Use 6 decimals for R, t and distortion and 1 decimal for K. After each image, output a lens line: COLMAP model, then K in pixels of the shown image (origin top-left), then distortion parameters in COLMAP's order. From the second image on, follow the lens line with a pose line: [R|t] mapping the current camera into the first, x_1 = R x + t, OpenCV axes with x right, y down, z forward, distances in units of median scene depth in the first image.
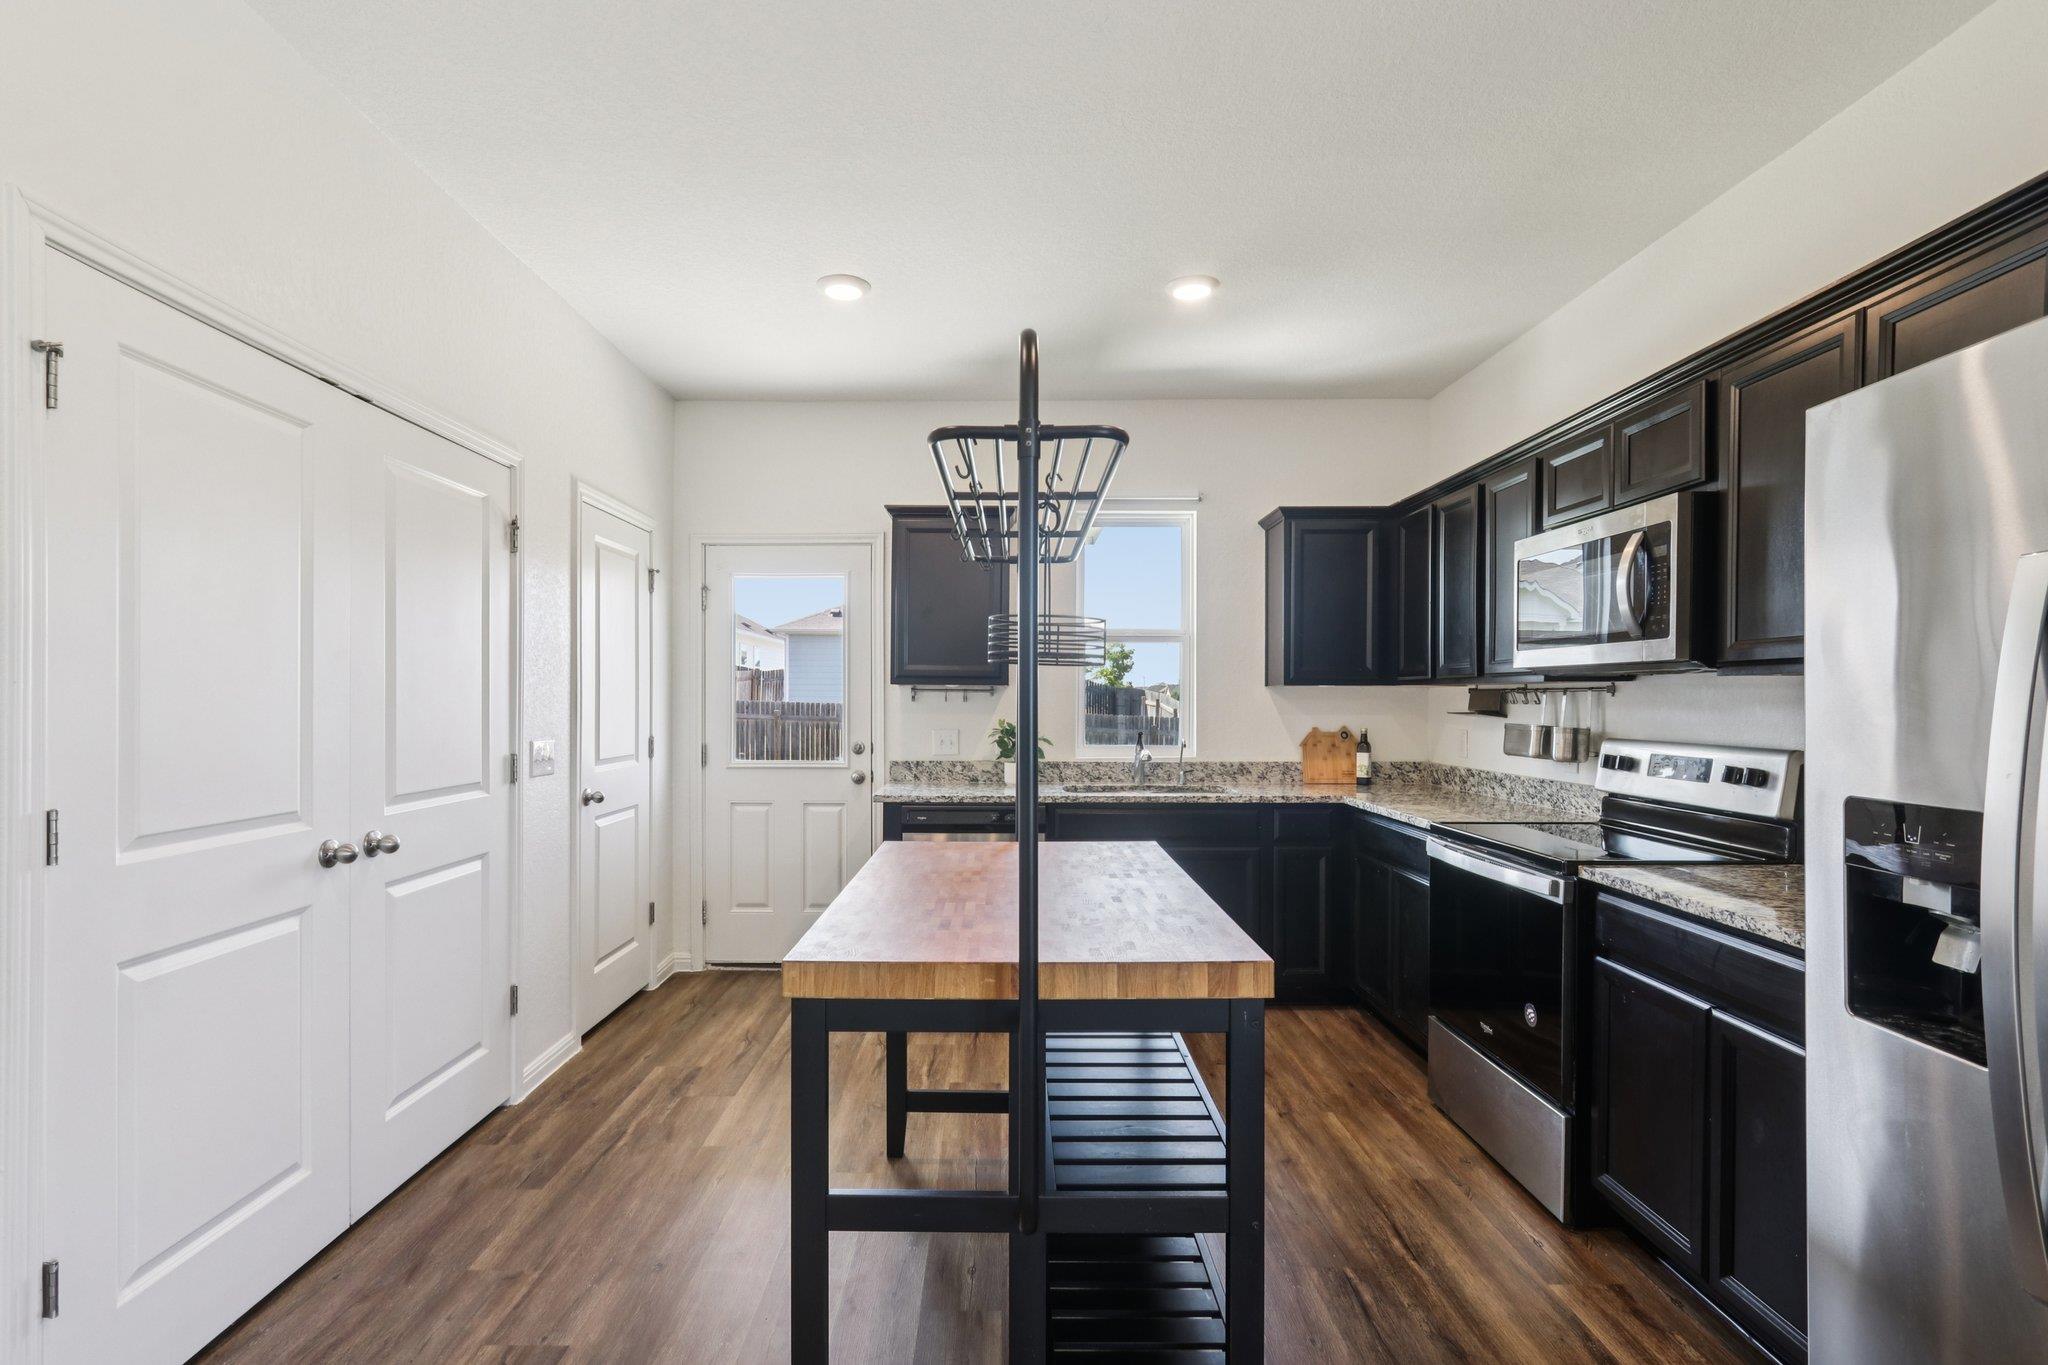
lens RADIAL K [[959.9, 0, 1002.8], [0, 959.9, 701.3], [0, 0, 1]] dist [-0.015374, 0.003997]
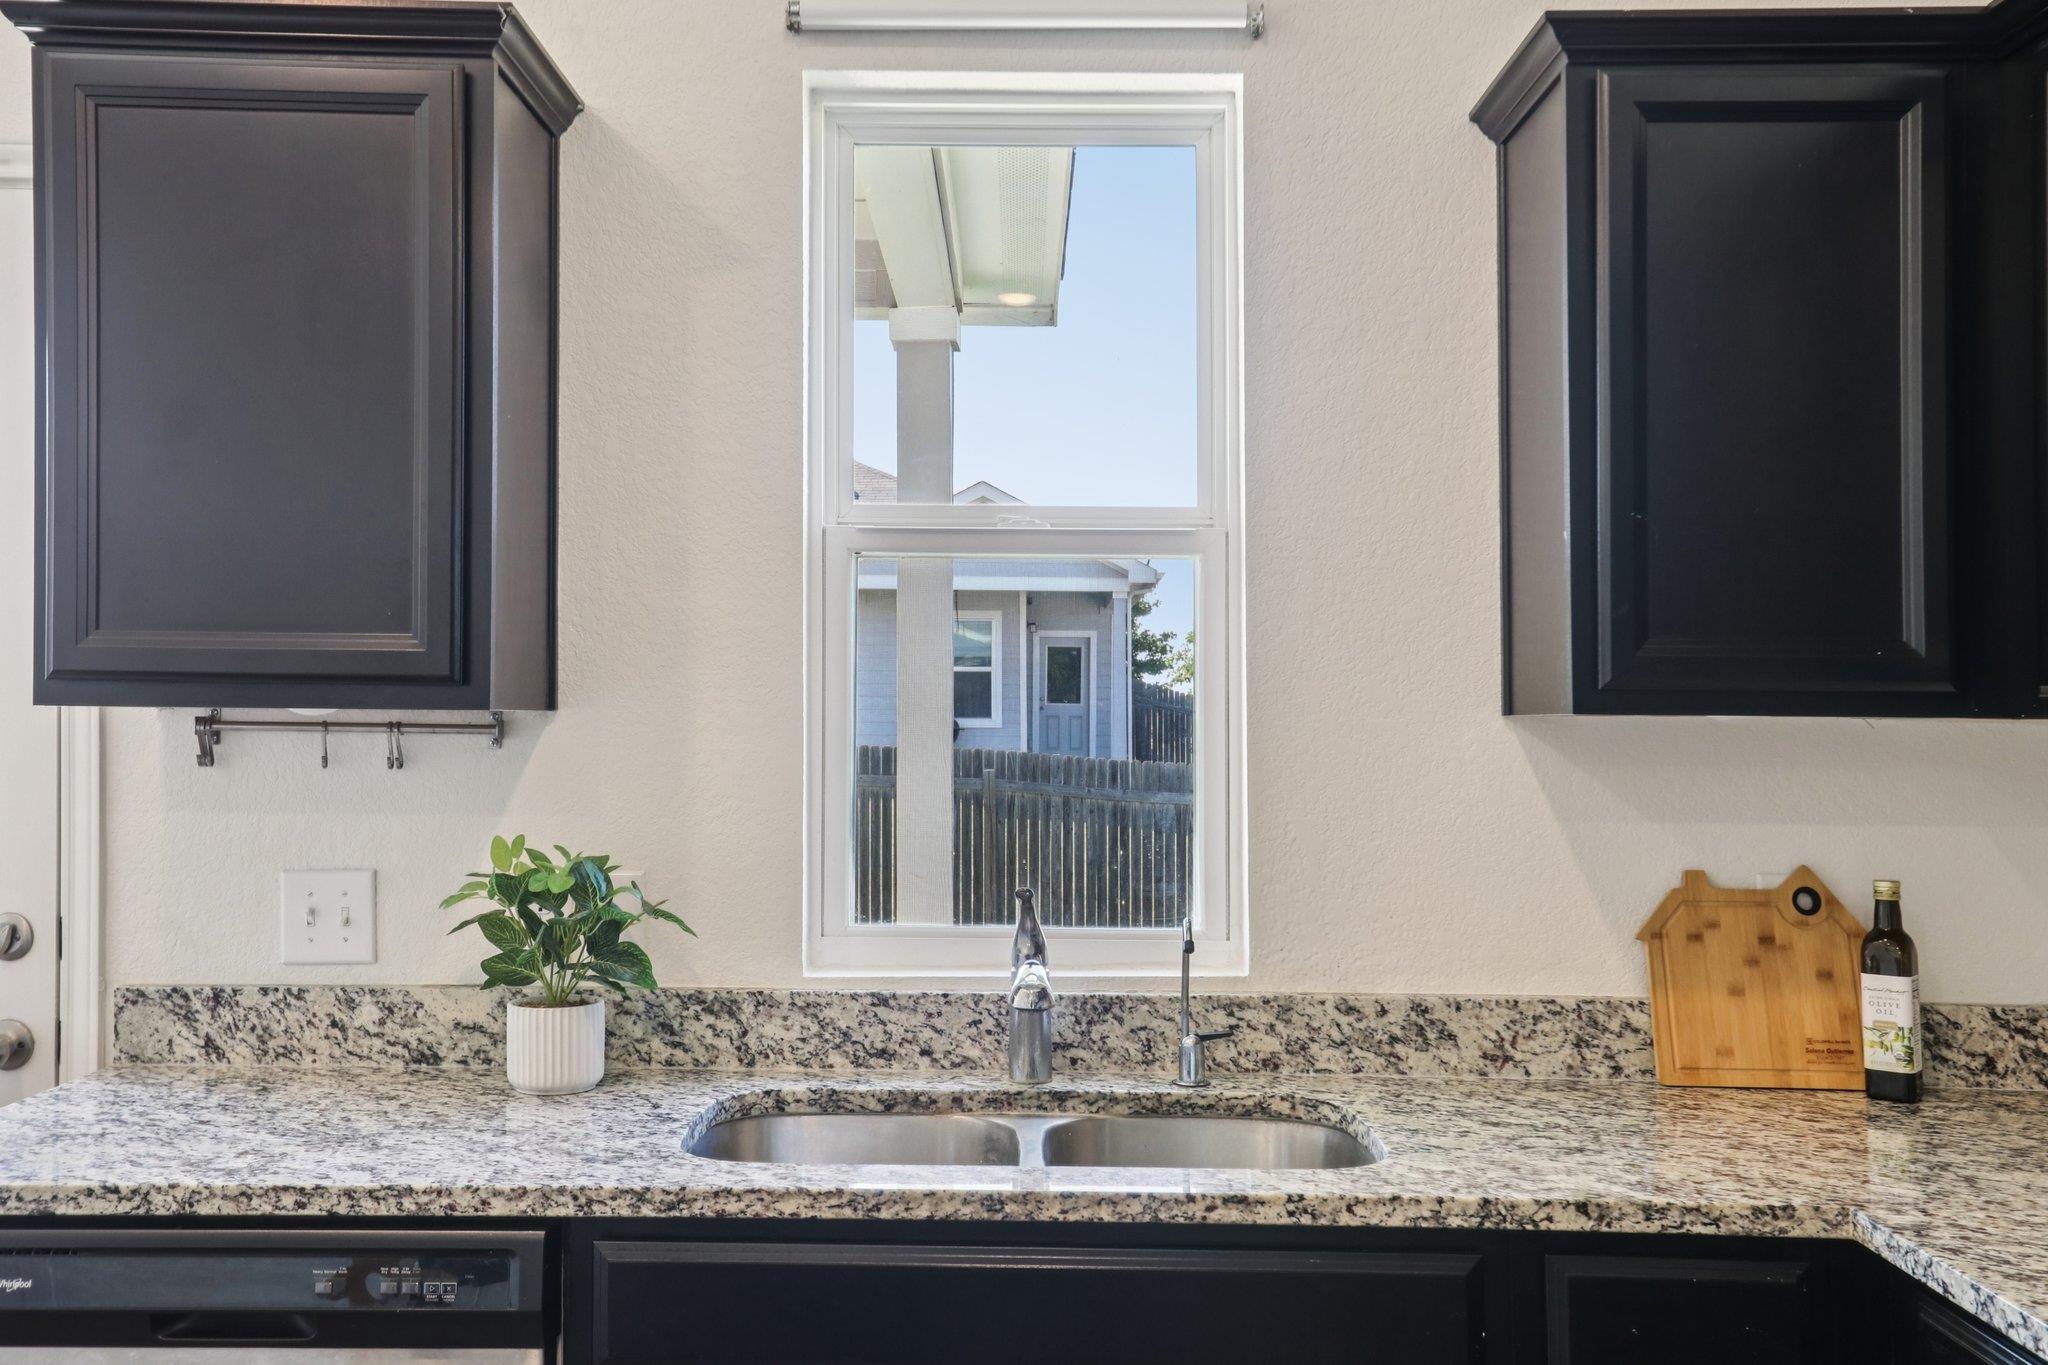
lens RADIAL K [[1885.9, 0, 969.3], [0, 1885.9, 694.7], [0, 0, 1]] dist [0.016617, 0.000000]
pose [[0.999724, 0.003030, -0.023301, 0.155786], [-0.003406, 0.999864, -0.016129, -0.014348], [0.023249, 0.016204, 0.999598, 0.538577]]
